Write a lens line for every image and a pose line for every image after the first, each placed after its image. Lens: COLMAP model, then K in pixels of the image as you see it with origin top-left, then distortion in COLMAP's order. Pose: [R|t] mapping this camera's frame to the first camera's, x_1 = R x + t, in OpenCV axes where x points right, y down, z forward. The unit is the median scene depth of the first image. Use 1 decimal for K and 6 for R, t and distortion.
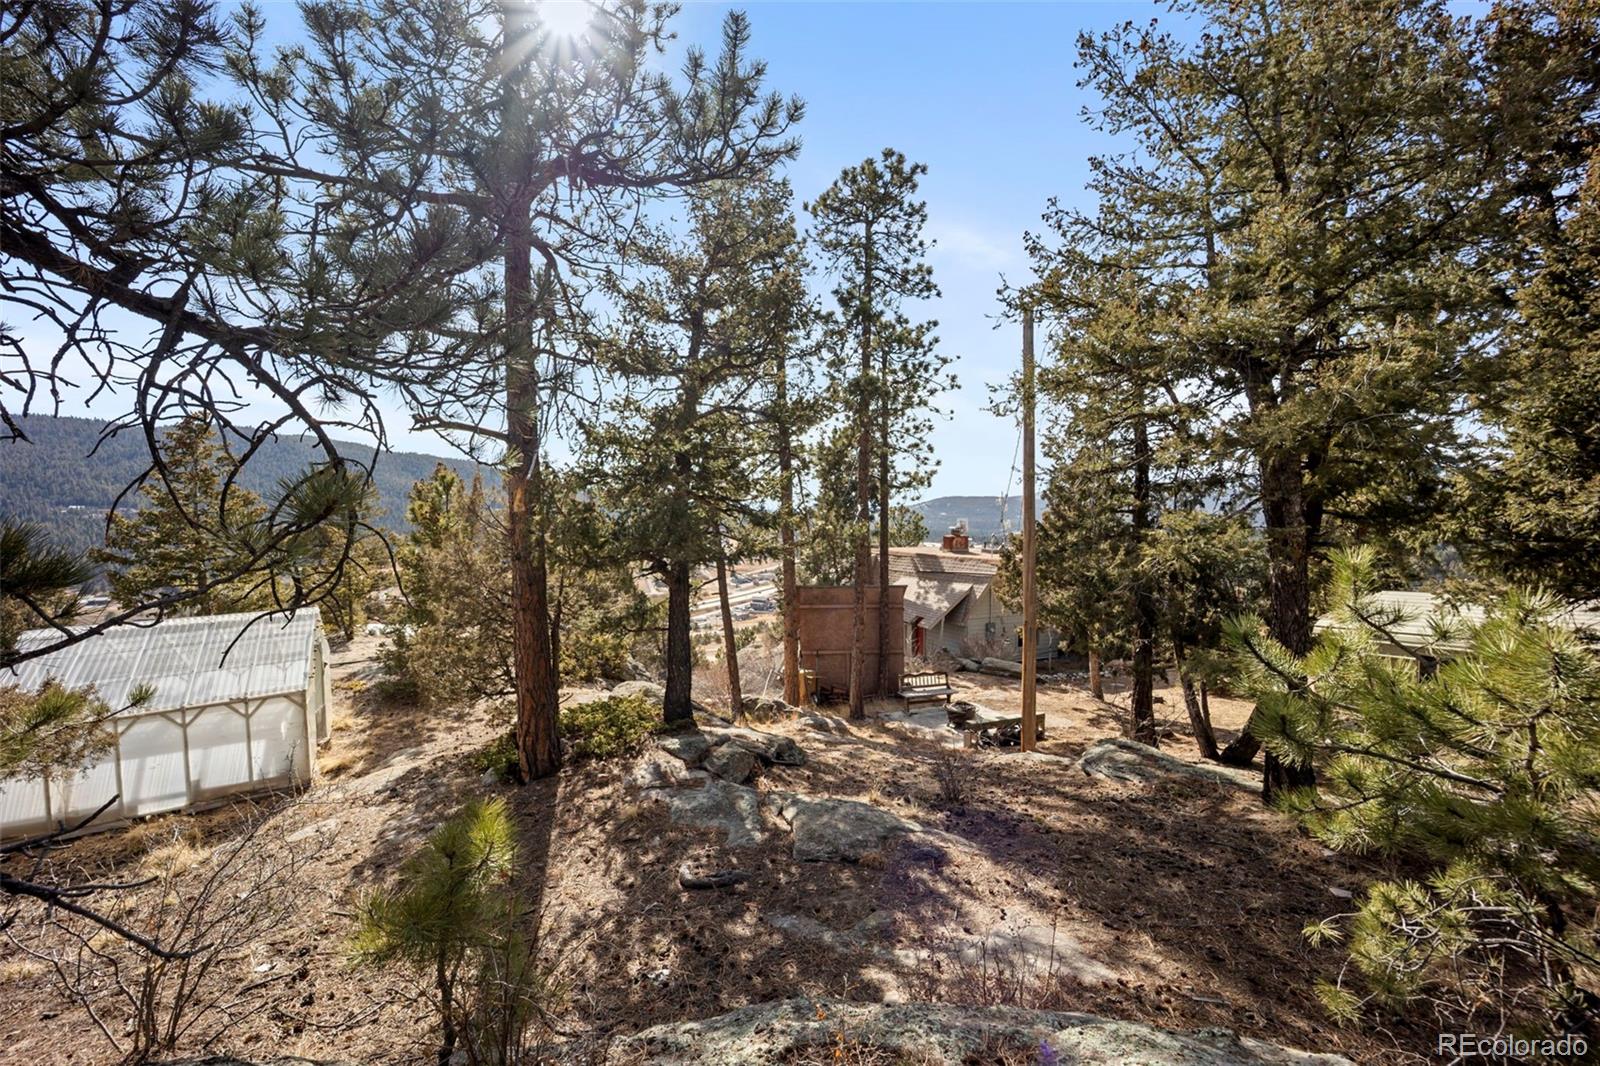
lens RADIAL K [[650.4, 0, 800.0], [0, 650.4, 533.0], [0, 0, 1]] dist [-0.023545, -0.000289]
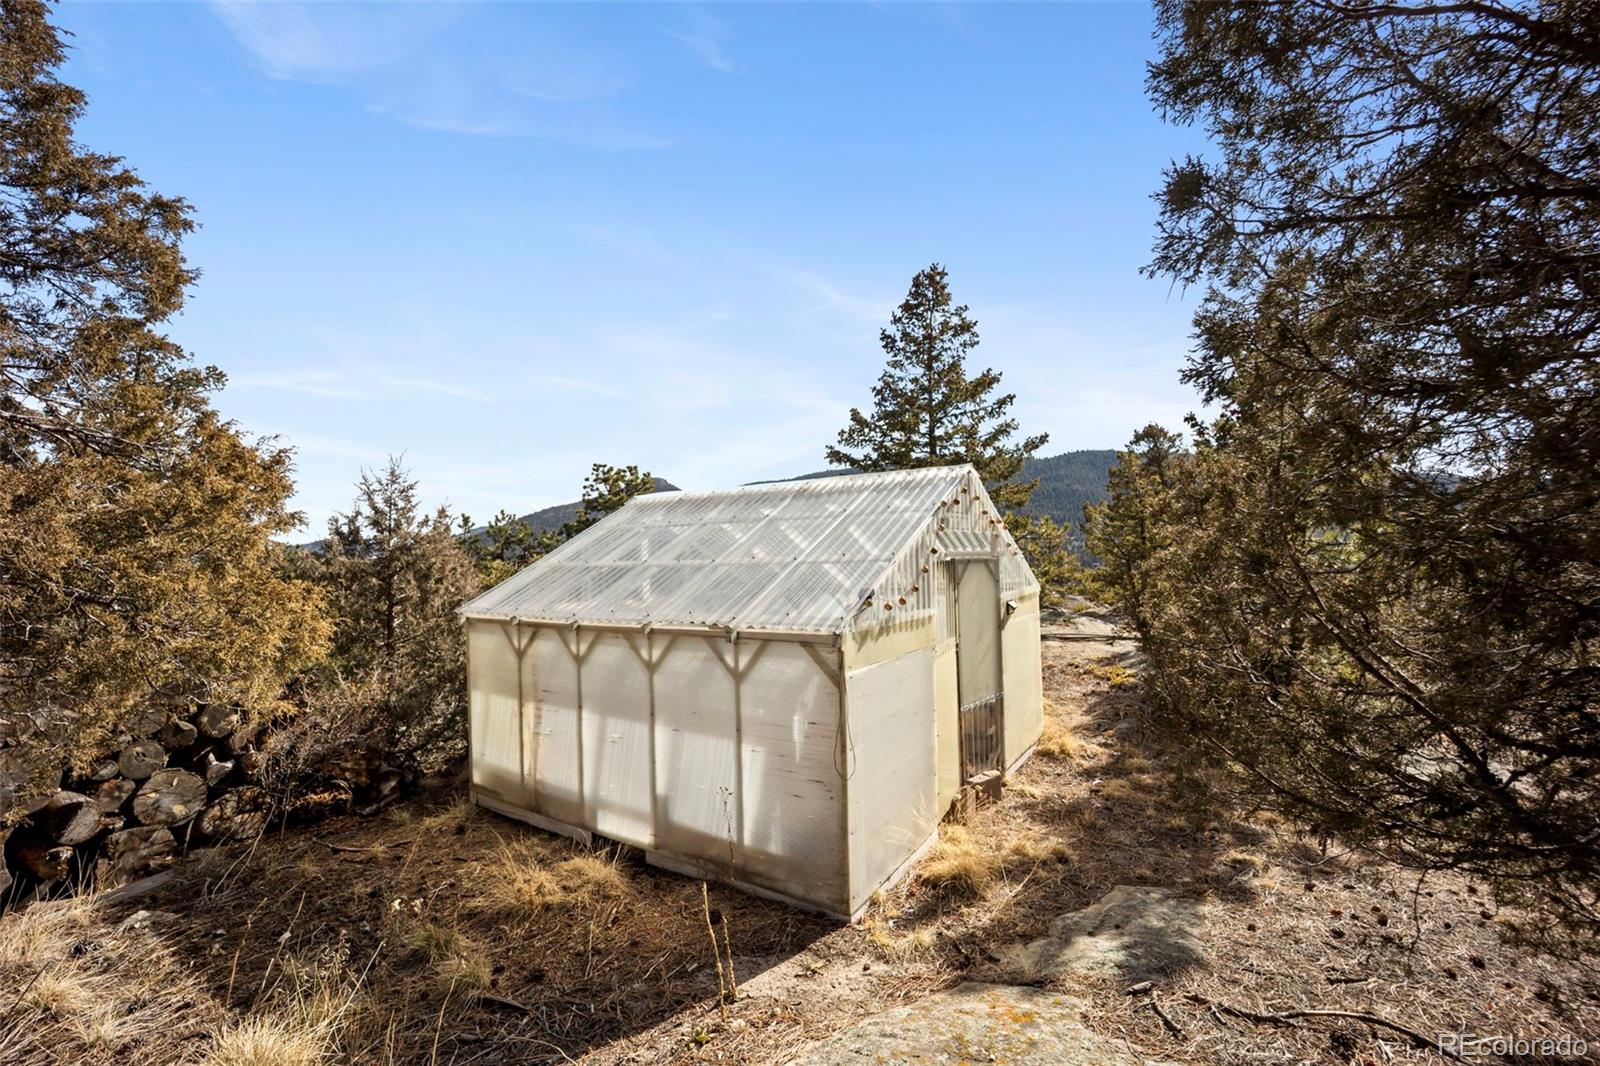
lens RADIAL K [[650.4, 0, 800.0], [0, 650.4, 533.0], [0, 0, 1]] dist [-0.023545, -0.000289]
pose [[0.383063, -0.006223, -0.923701, -0.474408], [0.001028, 0.999980, -0.006310, 0.199296], [0.923722, 0.001468, 0.383062, 0.876575]]
